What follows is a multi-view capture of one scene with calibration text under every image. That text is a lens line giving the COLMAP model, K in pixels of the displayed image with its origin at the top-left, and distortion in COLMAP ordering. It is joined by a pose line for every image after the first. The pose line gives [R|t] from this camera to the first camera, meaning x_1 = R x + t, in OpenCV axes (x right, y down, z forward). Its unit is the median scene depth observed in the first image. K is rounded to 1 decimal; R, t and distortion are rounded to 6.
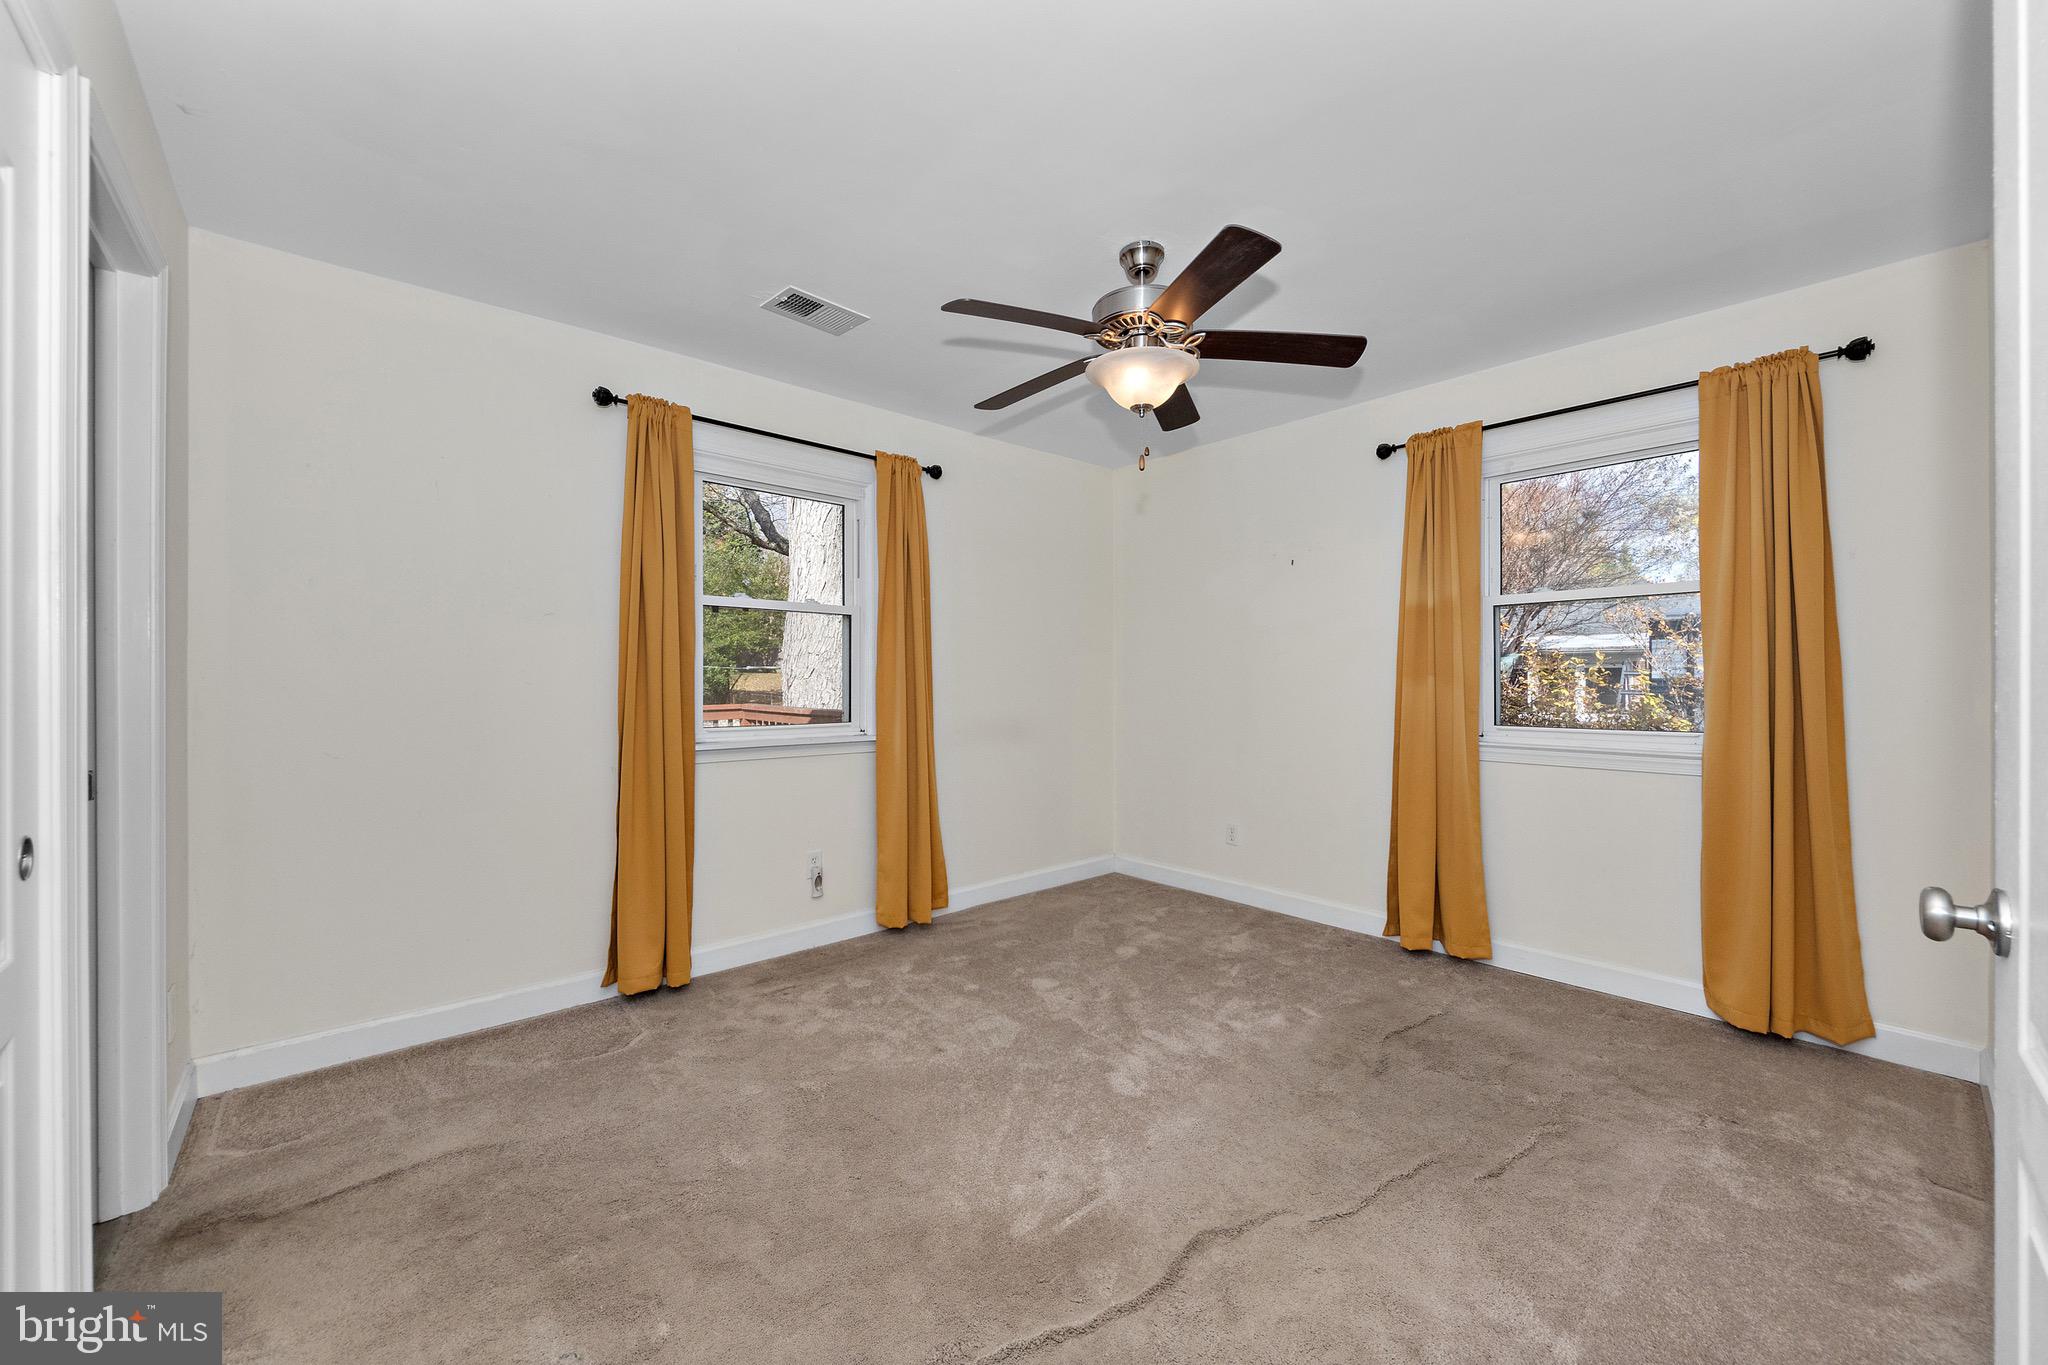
lens RADIAL K [[776.2, 0, 1020.4], [0, 776.2, 685.1], [0, 0, 1]] dist [0.000290, -0.004745]
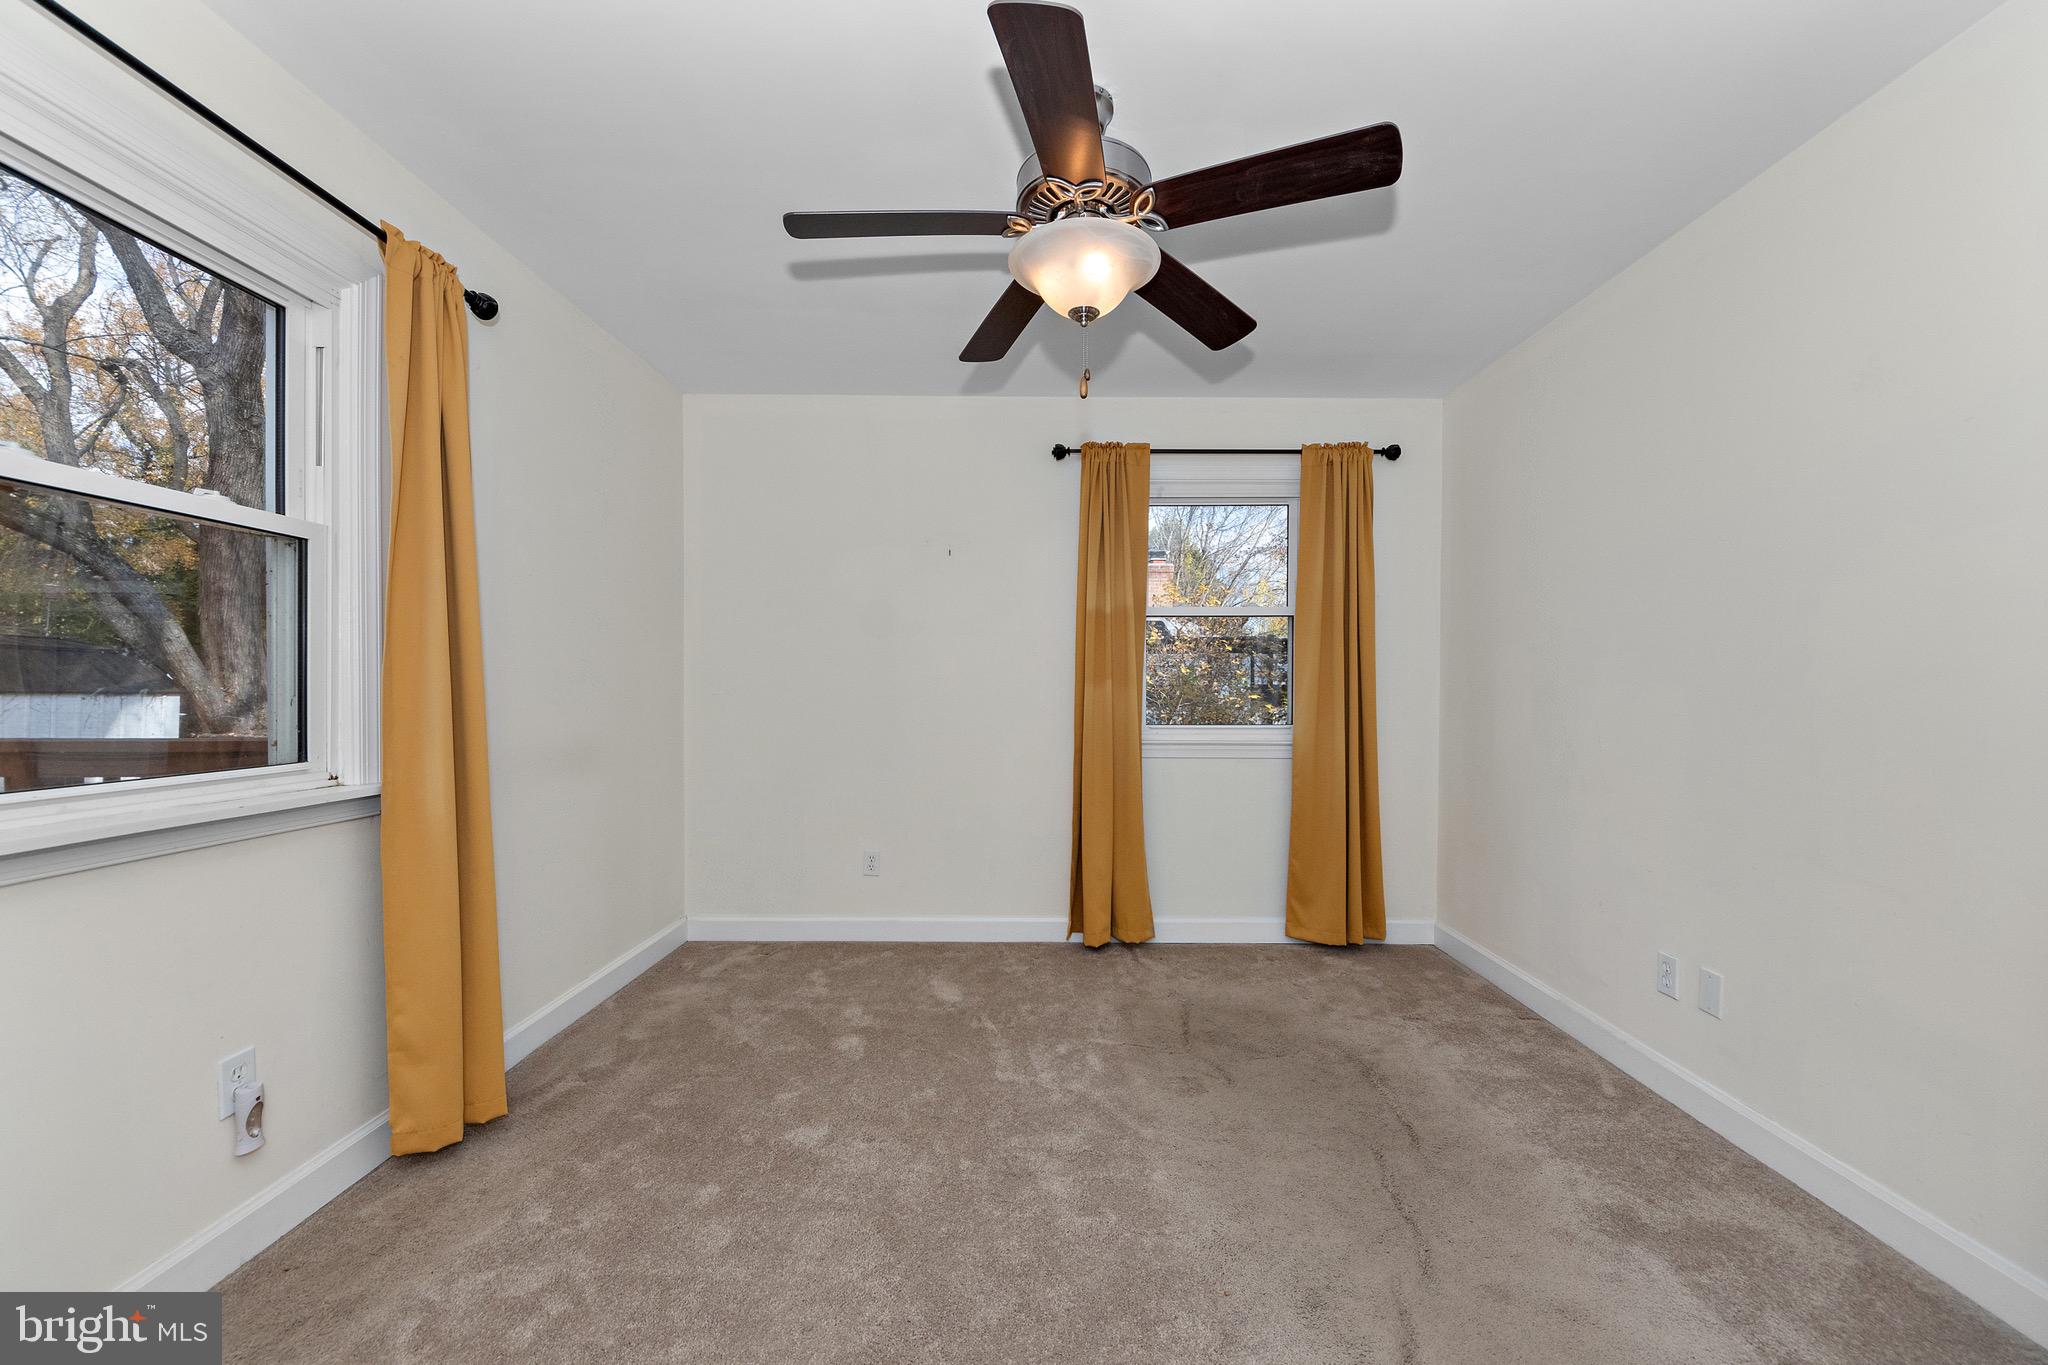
lens RADIAL K [[776.2, 0, 1020.6], [0, 776.2, 697.5], [0, 0, 1]] dist [0.000290, -0.004745]
pose [[0.663092, -0.007629, 0.748499, -0.329101], [0.001895, 0.999962, 0.008512, 0.004035], [-0.748536, -0.004226, 0.663081, 0.405018]]
